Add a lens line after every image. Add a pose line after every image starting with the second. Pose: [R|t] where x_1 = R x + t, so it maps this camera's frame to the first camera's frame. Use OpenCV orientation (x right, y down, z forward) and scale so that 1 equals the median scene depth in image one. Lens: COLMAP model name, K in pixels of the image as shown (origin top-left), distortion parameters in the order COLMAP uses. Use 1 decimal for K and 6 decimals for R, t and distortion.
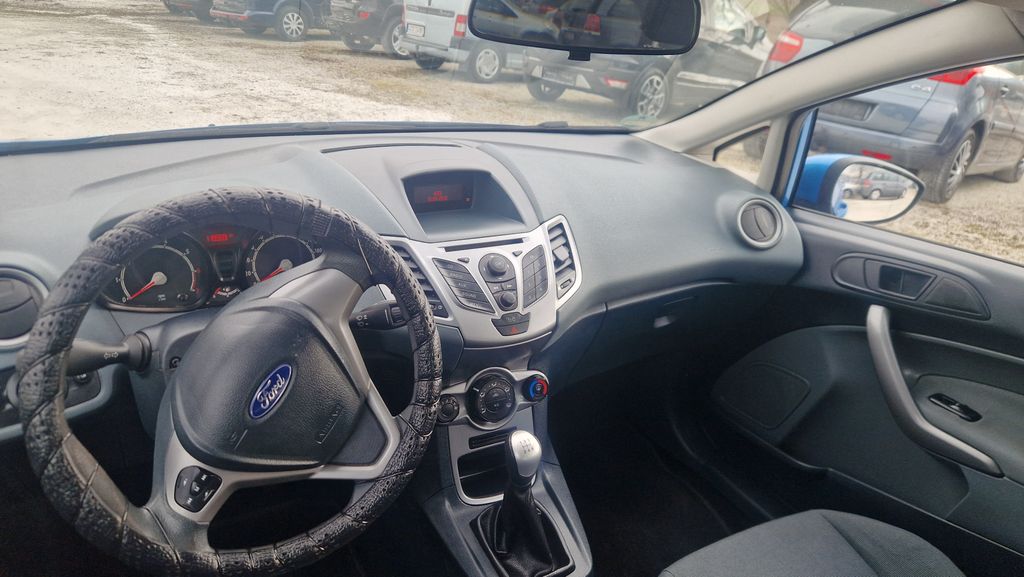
lens RADIAL K [[723.6, 0, 510.8], [0, 723.6, 286.8], [0, 0, 1]] dist [0.051121, -0.017940]
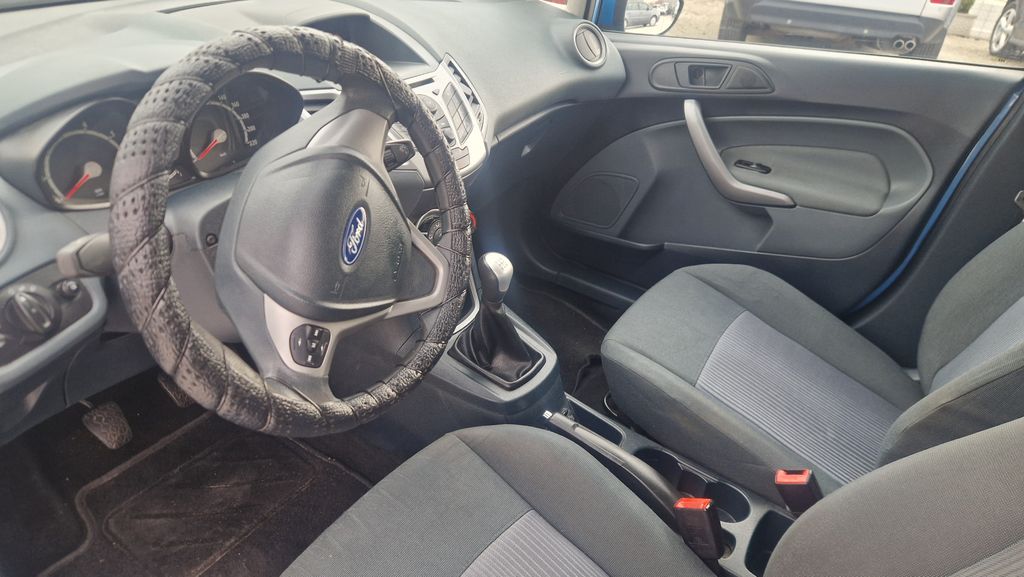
lens RADIAL K [[723.6, 0, 512.7], [0, 723.6, 290.2], [0, 0, 1]] dist [0.051121, -0.017940]
pose [[0.877337, -0.254107, 0.407074, -0.376568], [0.187215, 0.962319, 0.197214, 0.040121], [-0.441849, -0.096813, 0.891850, 0.007858]]
